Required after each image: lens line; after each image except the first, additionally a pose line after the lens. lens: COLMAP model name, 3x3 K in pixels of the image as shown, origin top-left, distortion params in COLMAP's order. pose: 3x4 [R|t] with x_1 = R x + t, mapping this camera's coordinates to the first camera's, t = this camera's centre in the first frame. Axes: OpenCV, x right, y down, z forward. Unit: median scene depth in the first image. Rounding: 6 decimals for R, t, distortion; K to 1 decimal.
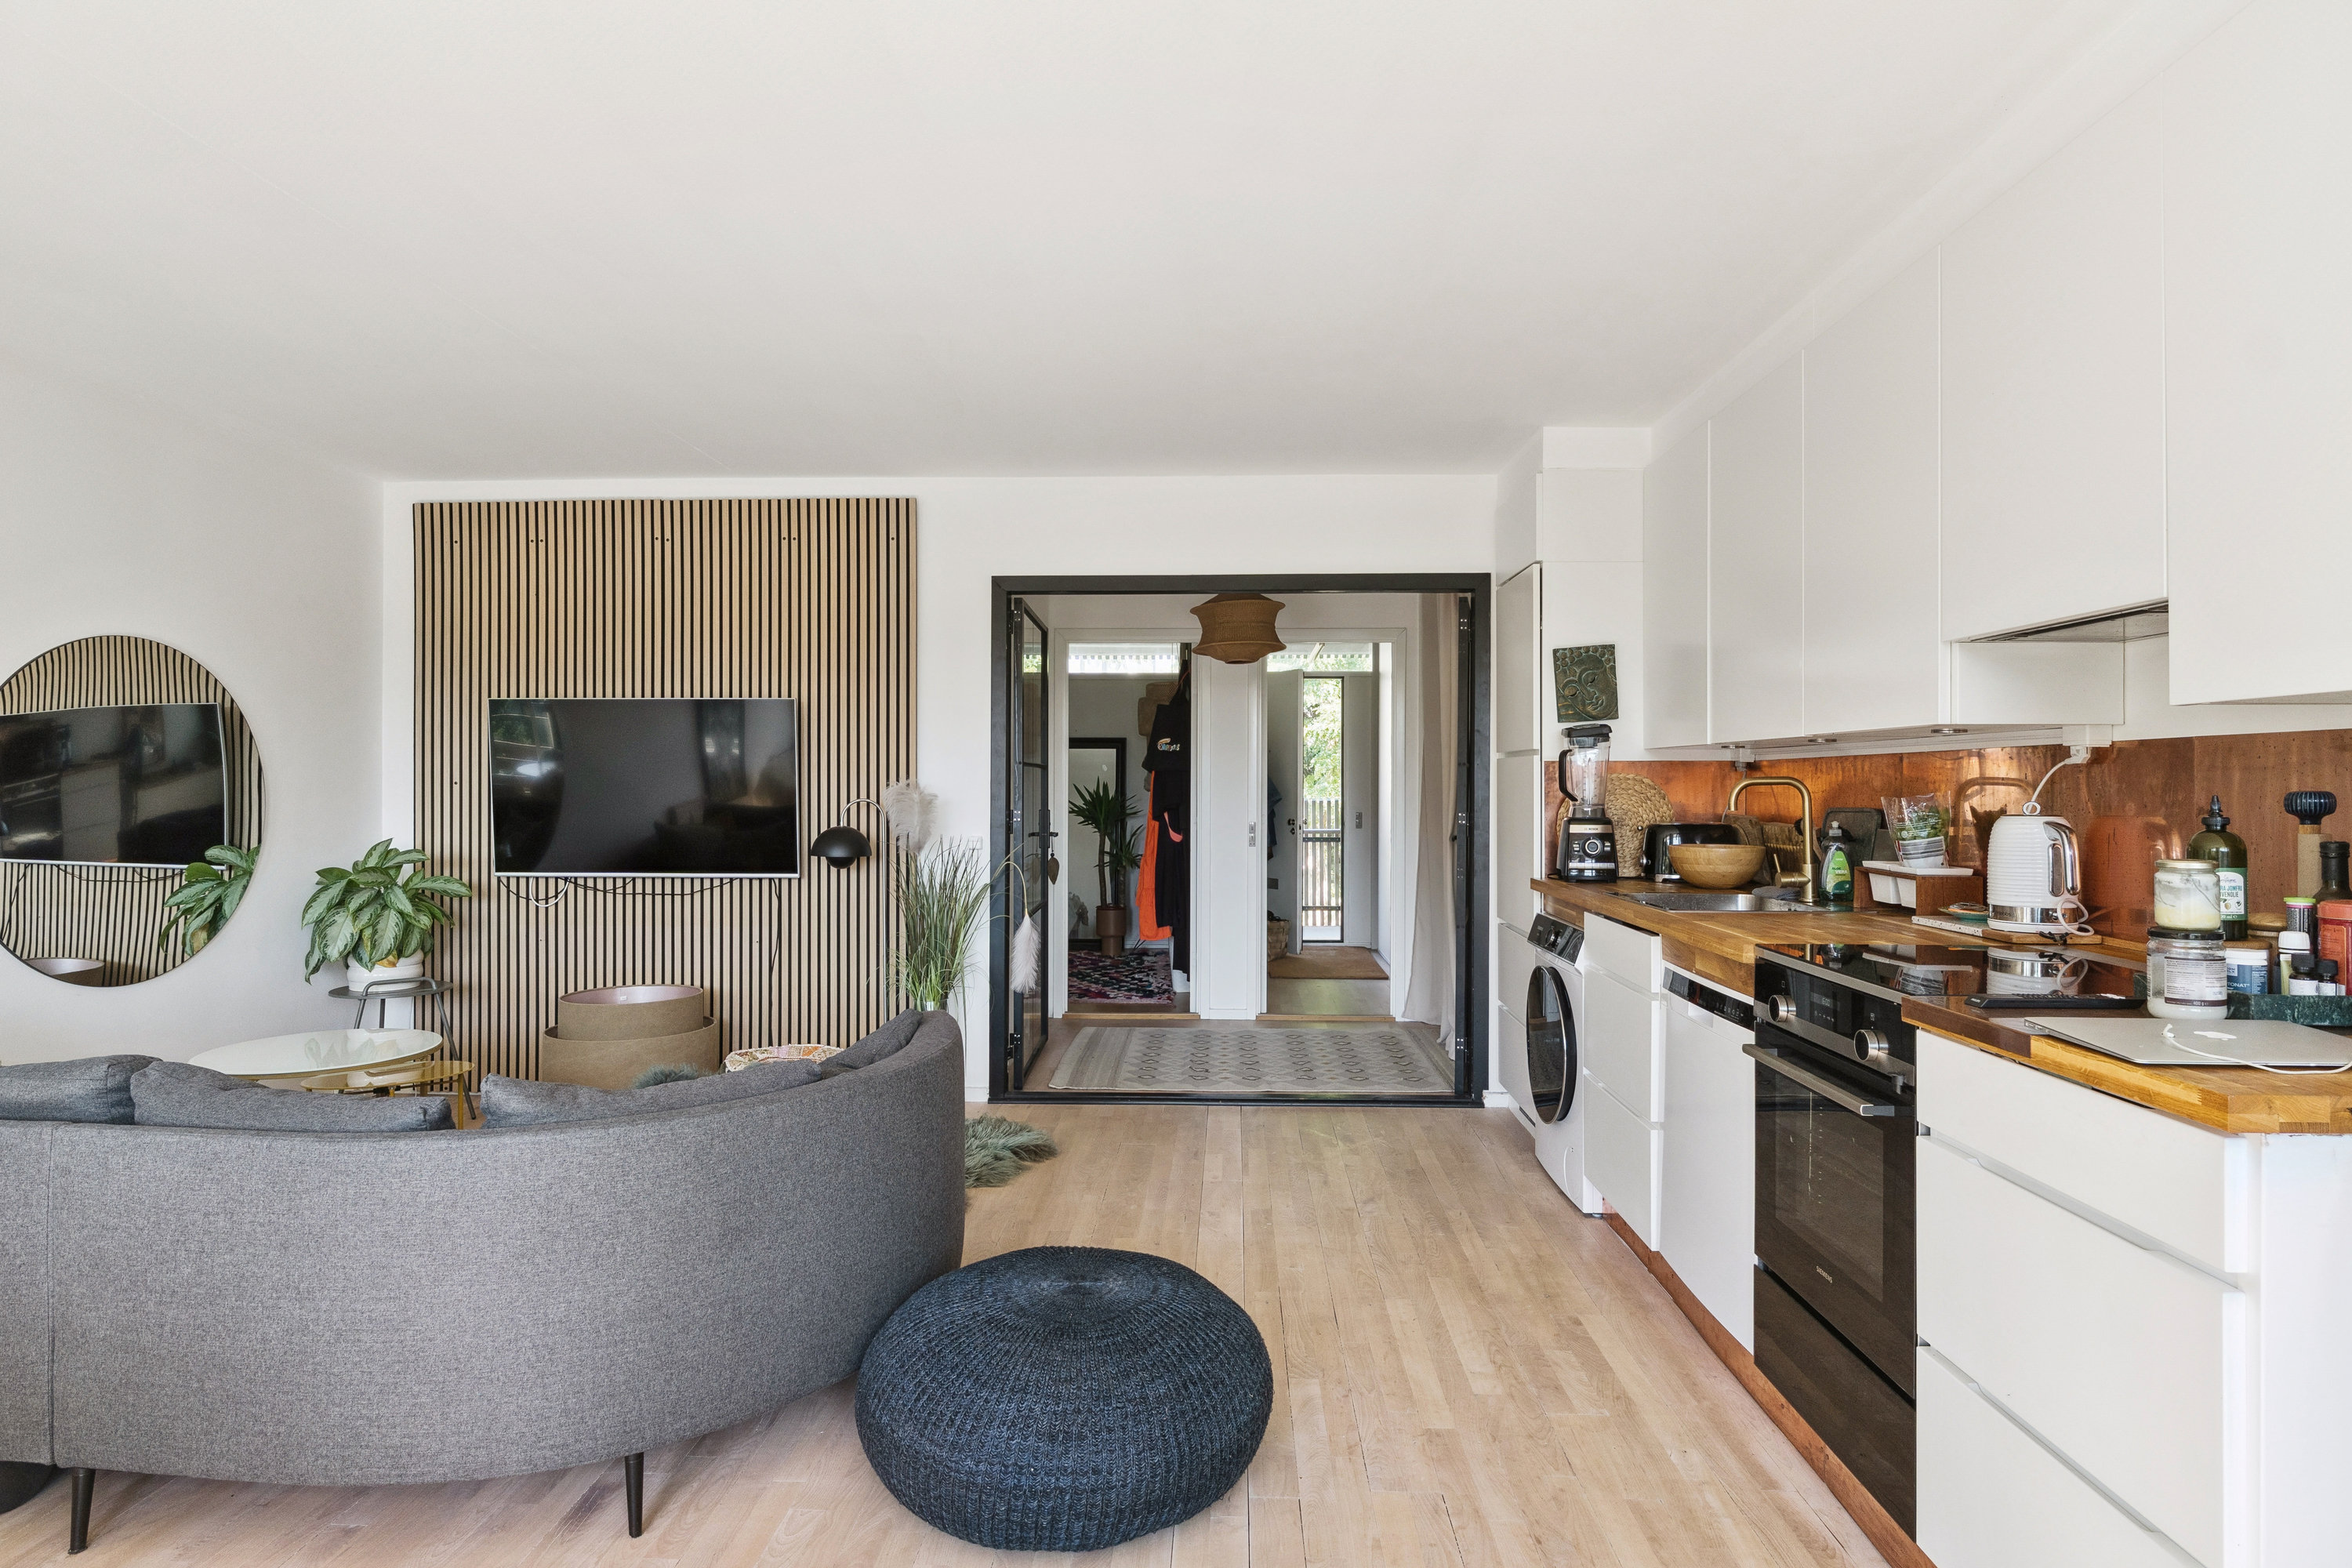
lens RADIAL K [[1244.2, 0, 1176.0], [0, 1244.2, 784.0], [0, 0, 1]] dist [-0.021611, 0.000526]
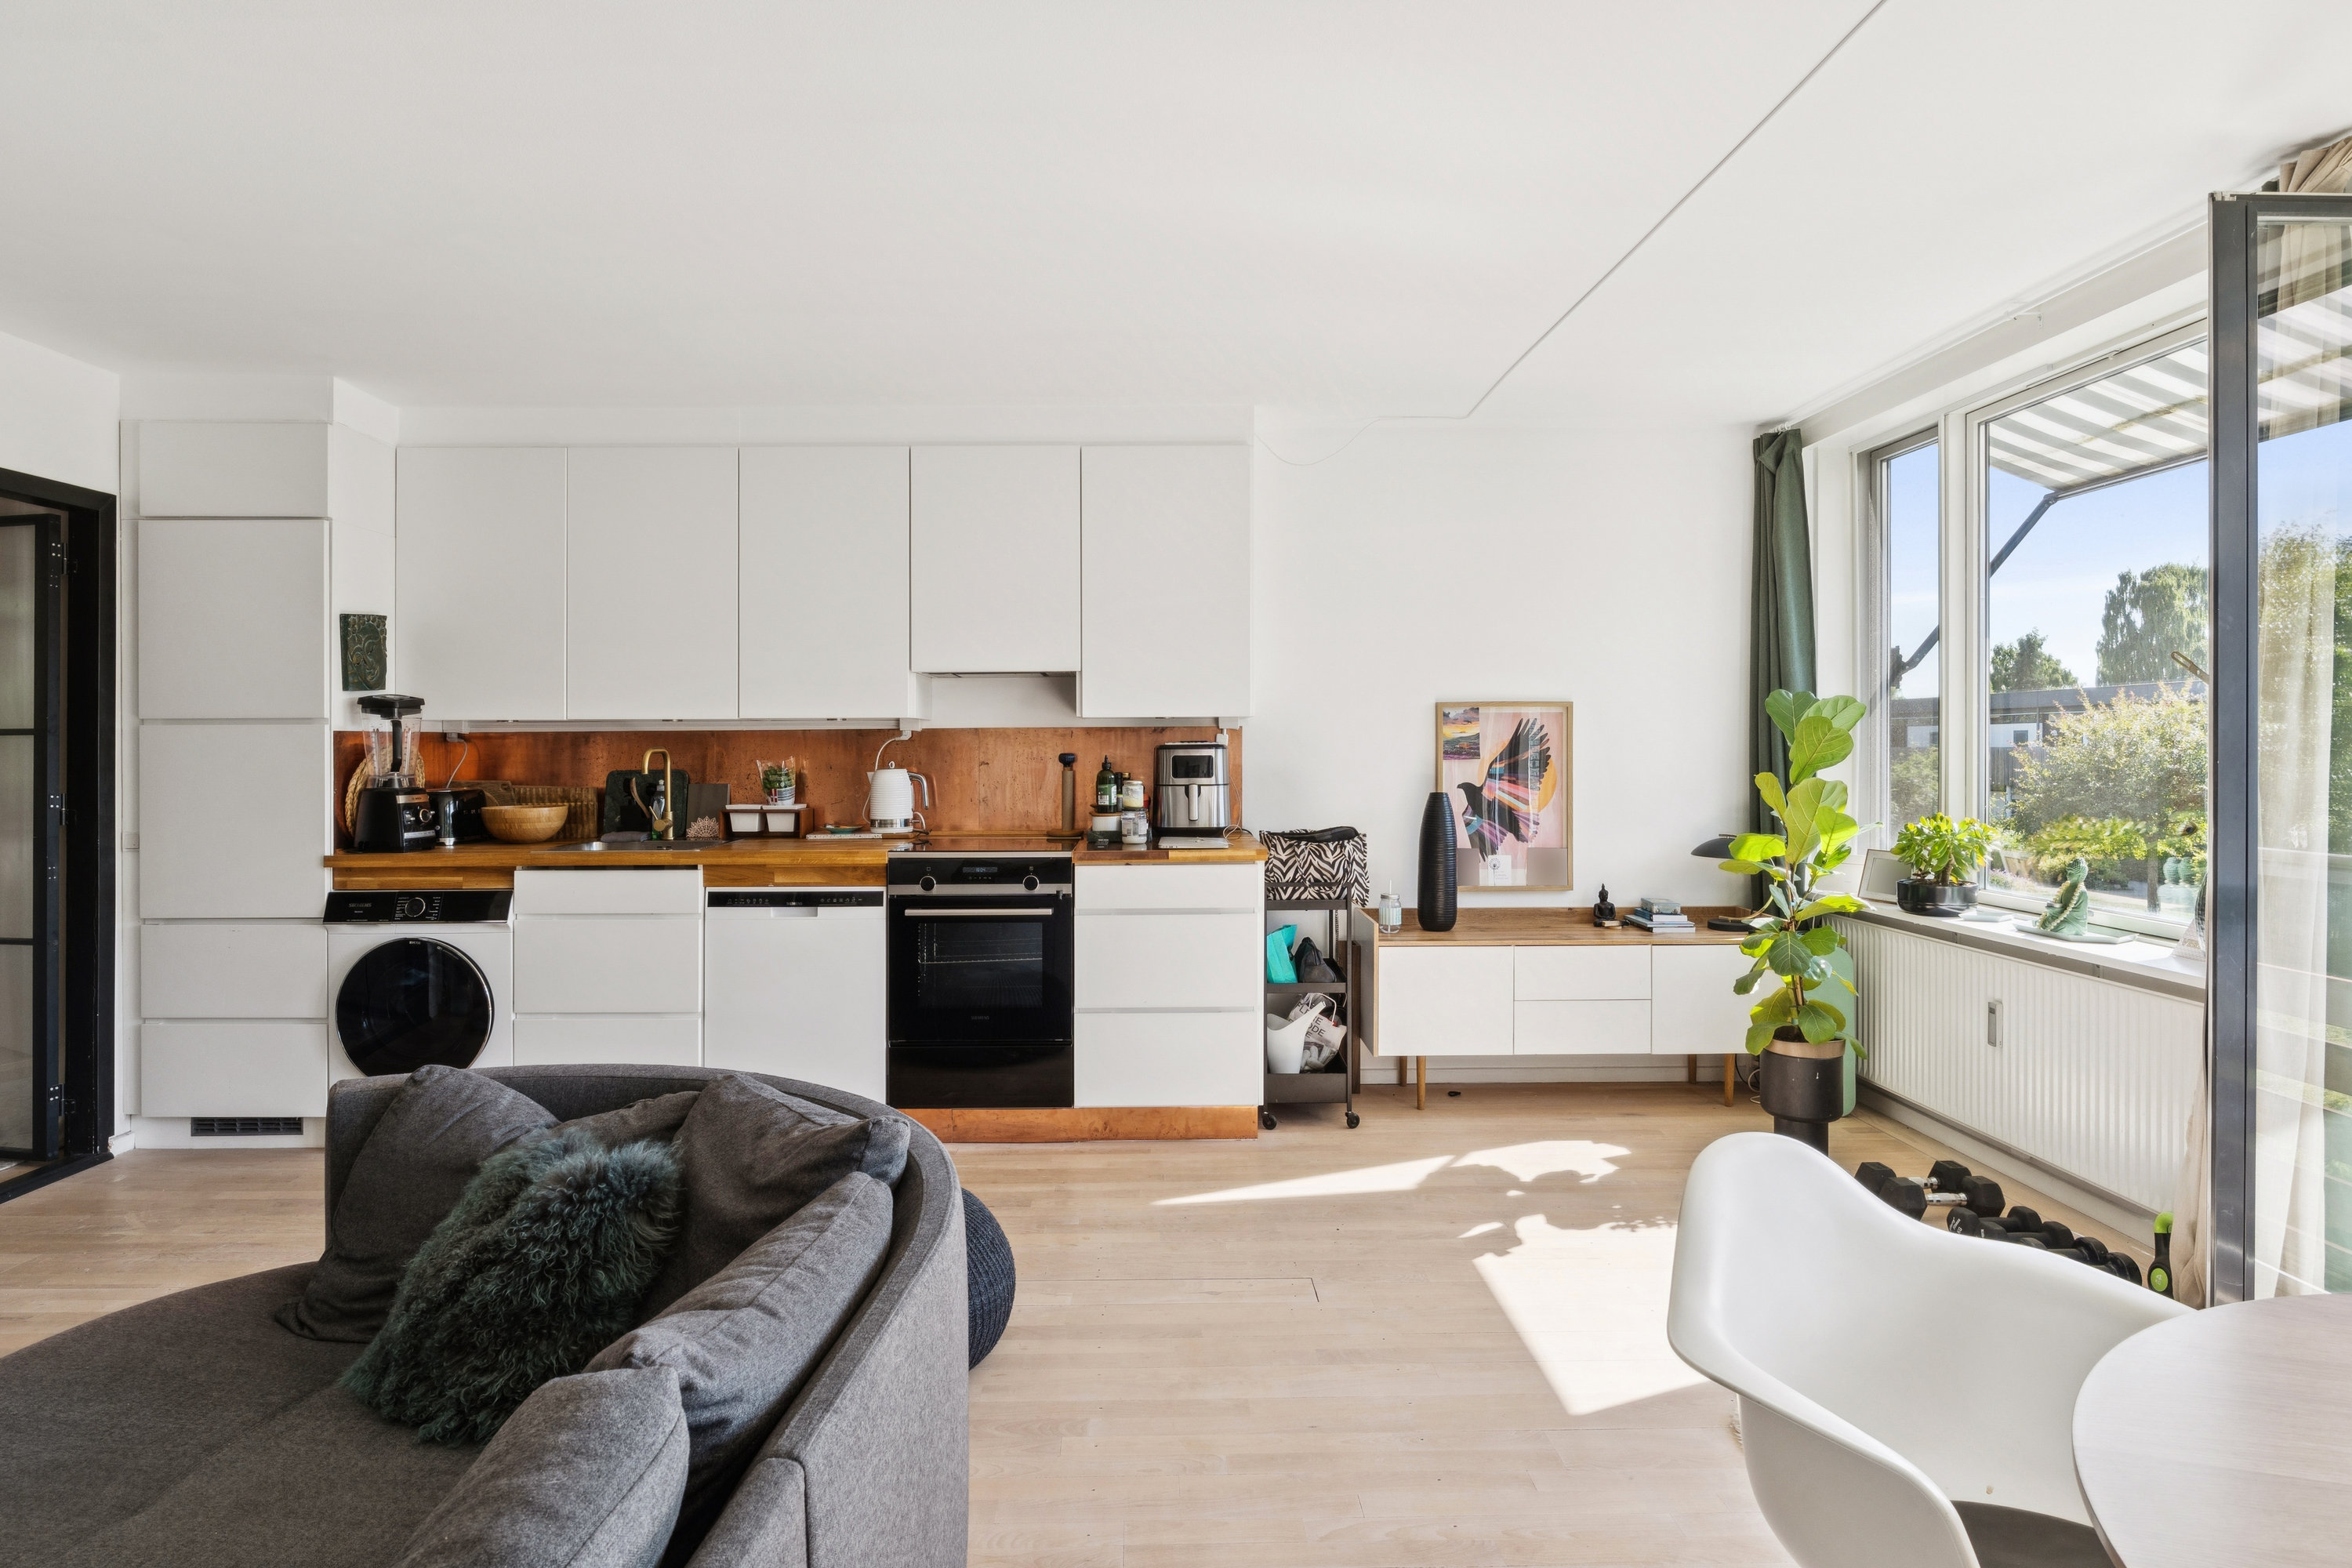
lens RADIAL K [[1256.3, 0, 1177.3], [0, 1256.3, 742.0], [0, 0, 1]] dist [0.001796, 0.000509]
pose [[-0.062964, -0.003341, 0.998010, -0.707751], [0.003238, 0.999988, 0.003551, -0.011099], [-0.998011, 0.003455, -0.062952, 0.422195]]
